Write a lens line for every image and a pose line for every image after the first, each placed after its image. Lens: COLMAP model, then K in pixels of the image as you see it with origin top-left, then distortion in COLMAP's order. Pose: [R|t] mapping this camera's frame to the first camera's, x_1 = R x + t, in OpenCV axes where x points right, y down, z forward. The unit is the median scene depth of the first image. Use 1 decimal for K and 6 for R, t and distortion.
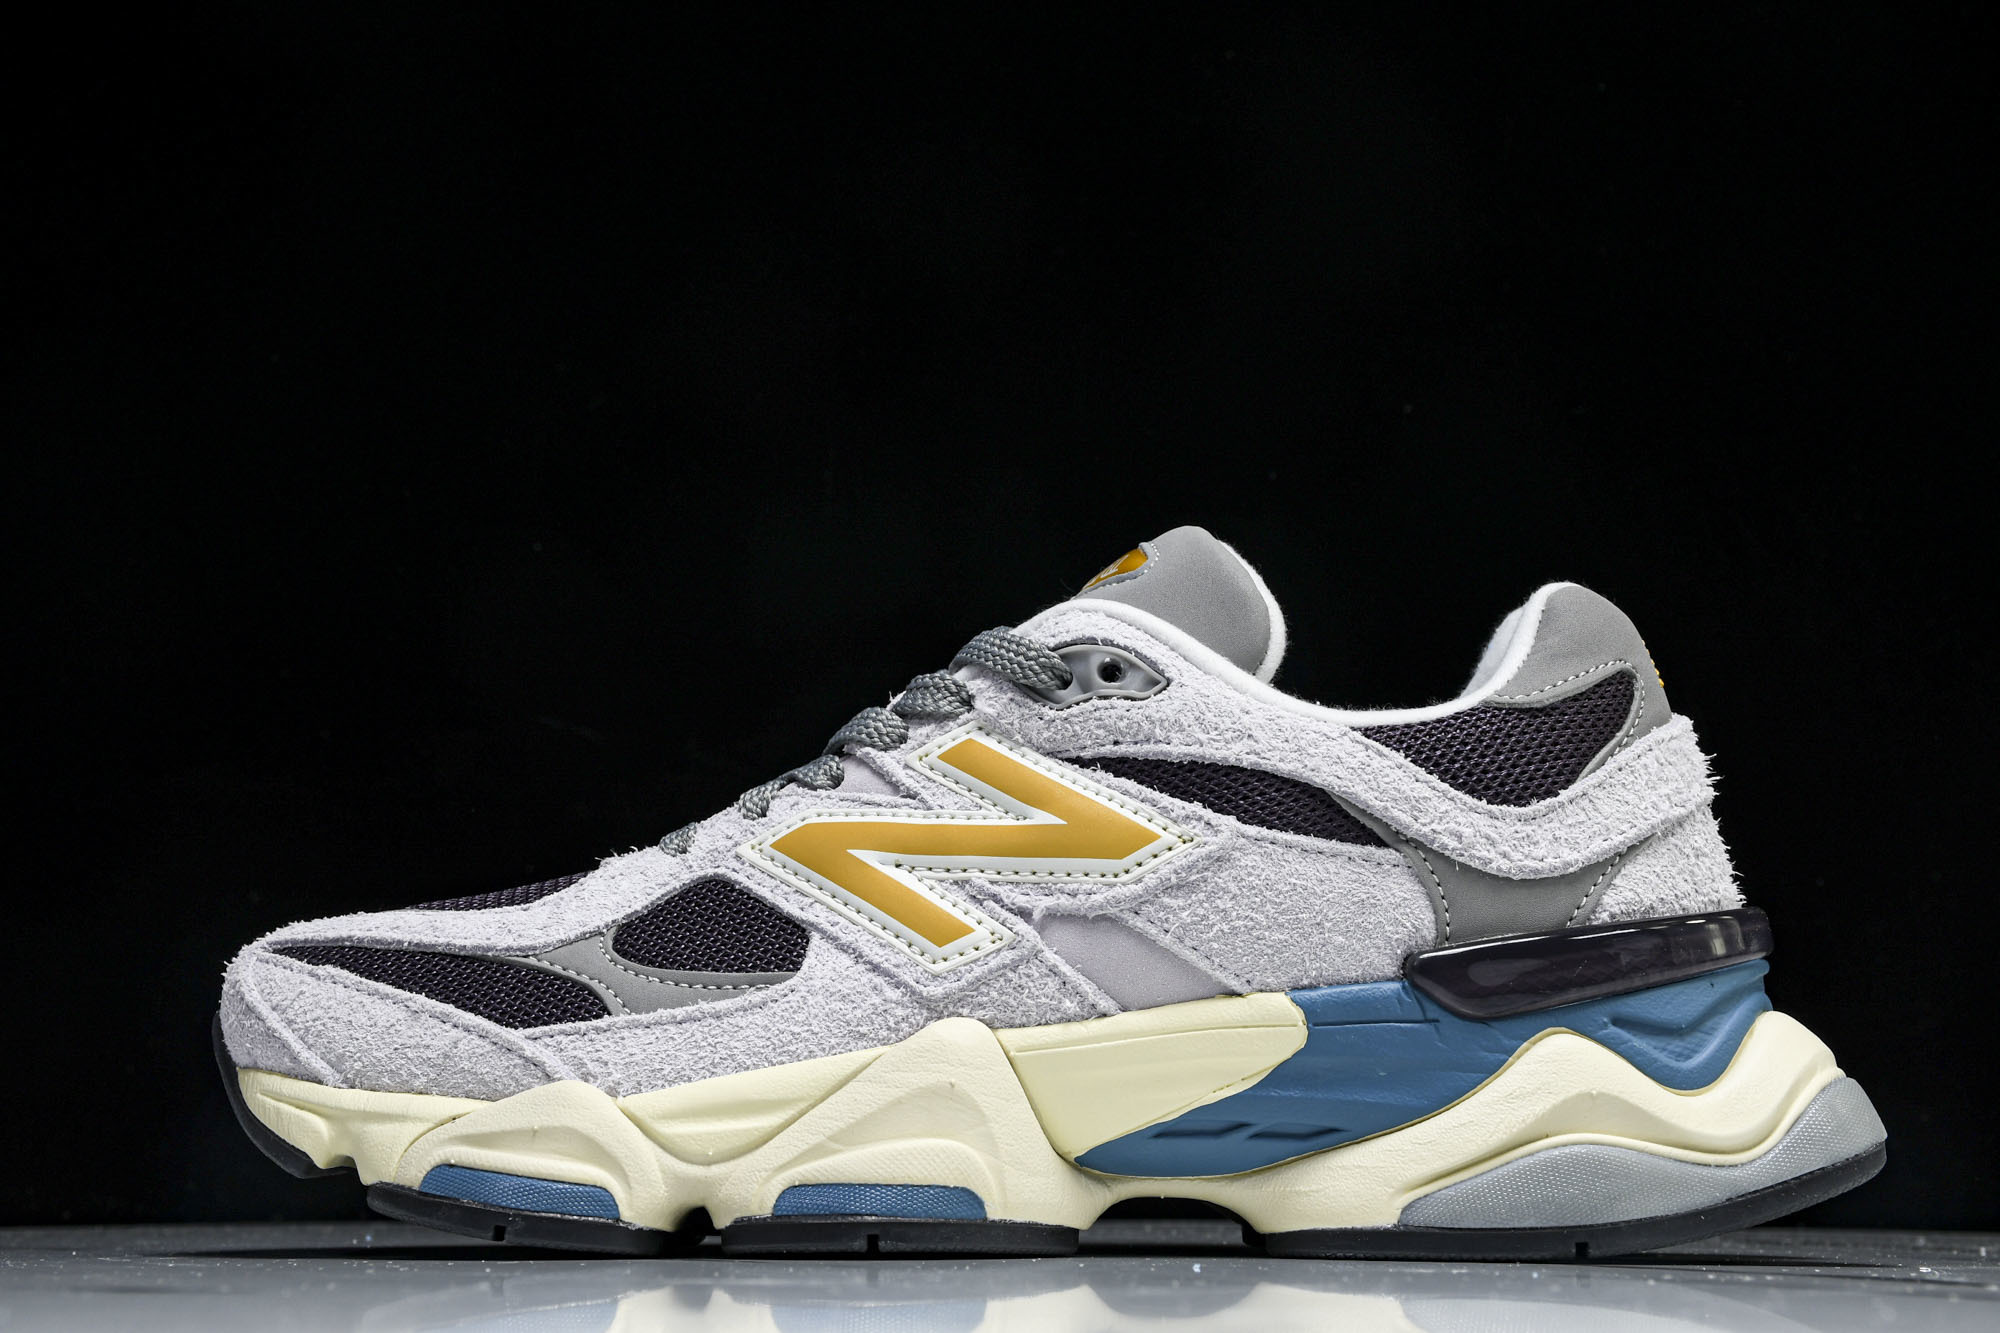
lens RADIAL K [[3621.3, 0, 1000.0], [0, 3621.3, 666.5], [0, 0, 1]] dist [0.063400, -0.065545]
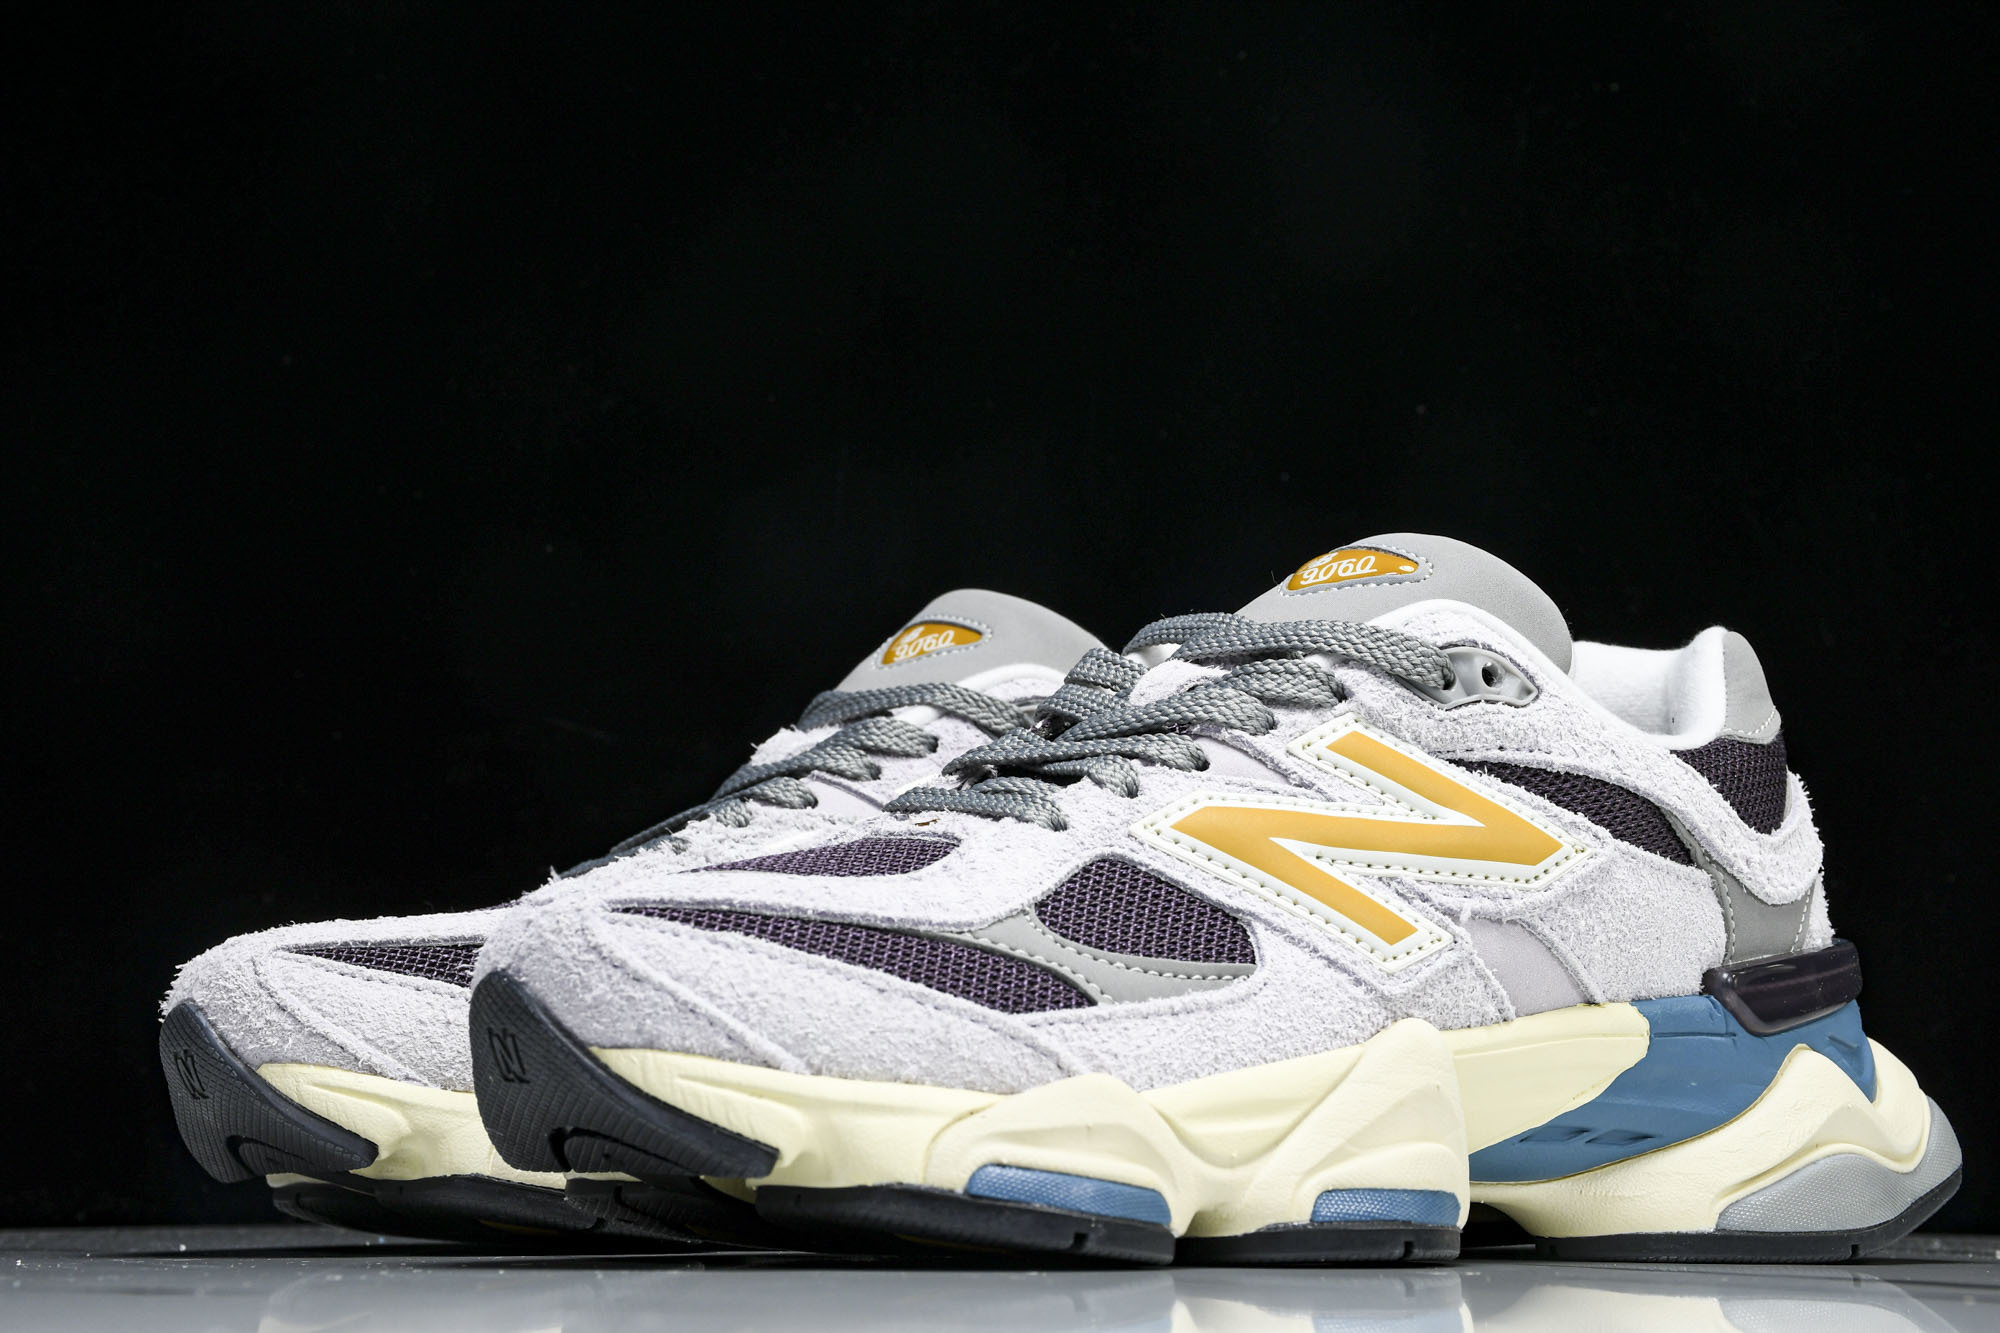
lens RADIAL K [[3621.3, 0, 1000.0], [0, 3621.3, 666.5], [0, 0, 1]] dist [0.063400, -0.065545]
pose [[0.798011, 0.087904, 0.596198, -0.684597], [-0.091541, 0.995506, -0.024250, 0.035977], [-0.595650, -0.035224, 0.802471, 0.282008]]
